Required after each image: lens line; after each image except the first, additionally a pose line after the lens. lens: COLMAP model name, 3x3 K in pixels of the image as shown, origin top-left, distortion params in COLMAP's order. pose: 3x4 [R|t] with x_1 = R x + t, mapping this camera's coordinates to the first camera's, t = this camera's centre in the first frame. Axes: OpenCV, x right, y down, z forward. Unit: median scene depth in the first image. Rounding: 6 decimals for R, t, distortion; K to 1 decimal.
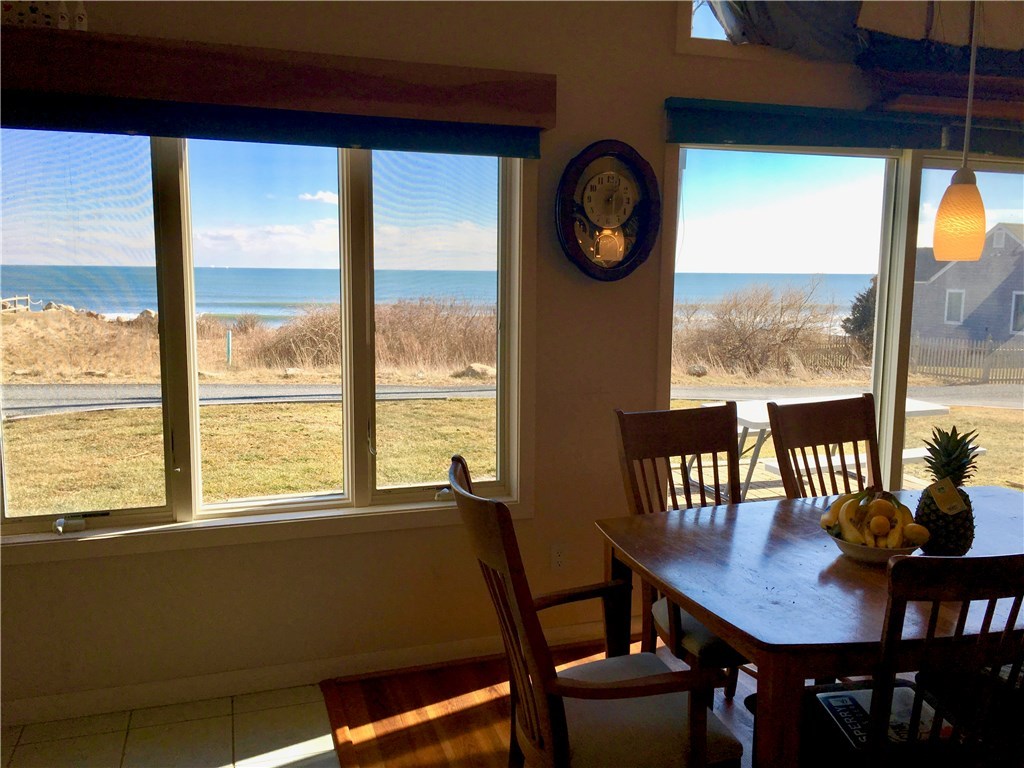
lens RADIAL K [[873.3, 0, 515.5], [0, 873.3, 382.6], [0, 0, 1]] dist [0.071530, -0.075314]
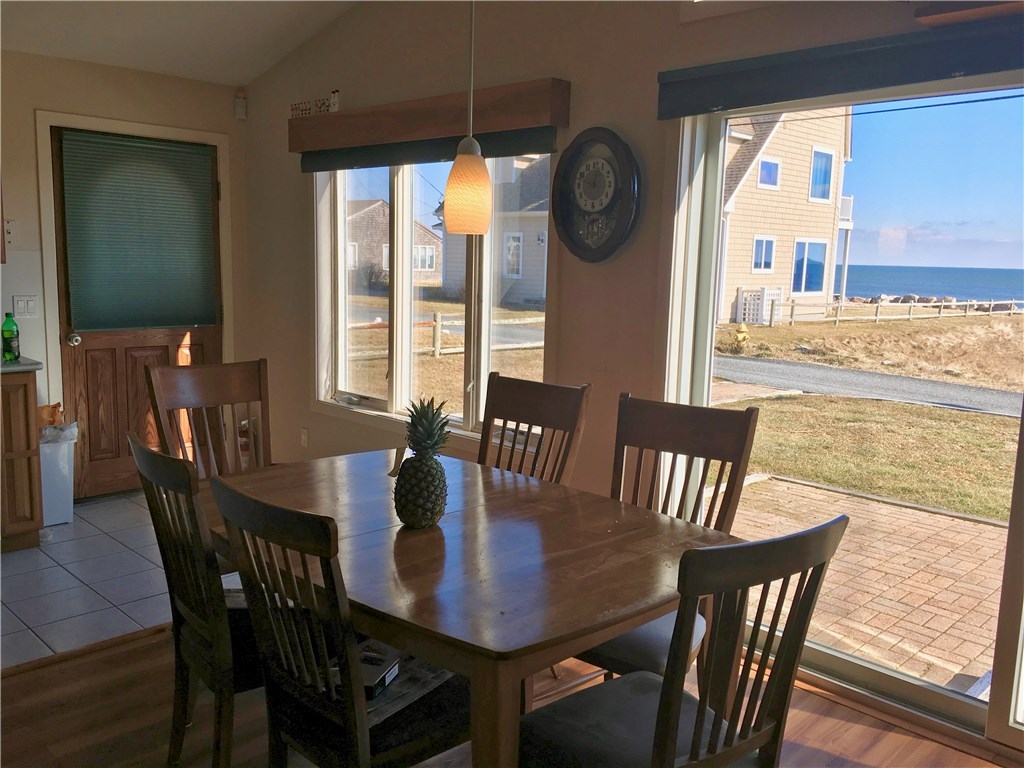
lens RADIAL K [[873.3, 0, 506.3], [0, 873.3, 391.4], [0, 0, 1]] dist [0.071530, -0.075314]
pose [[0.440843, 0.140688, -0.886490, 0.948537], [-0.137281, 0.986588, 0.088305, -0.039559], [0.887024, 0.082770, 0.454244, 0.416119]]
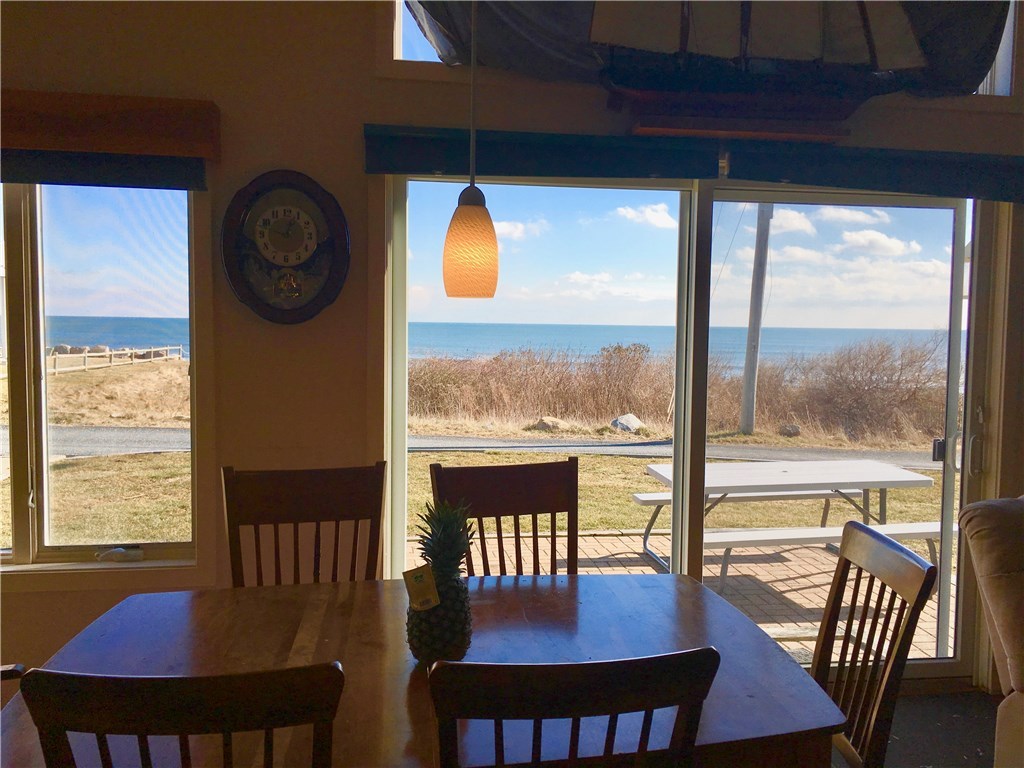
lens RADIAL K [[873.3, 0, 514.5], [0, 873.3, 382.6], [0, 0, 1]] dist [0.071530, -0.075314]
pose [[0.985269, 0.016997, -0.170163, 0.459973], [-0.027373, 0.997893, -0.058817, -0.008116], [0.168805, 0.062609, 0.983659, 0.141388]]
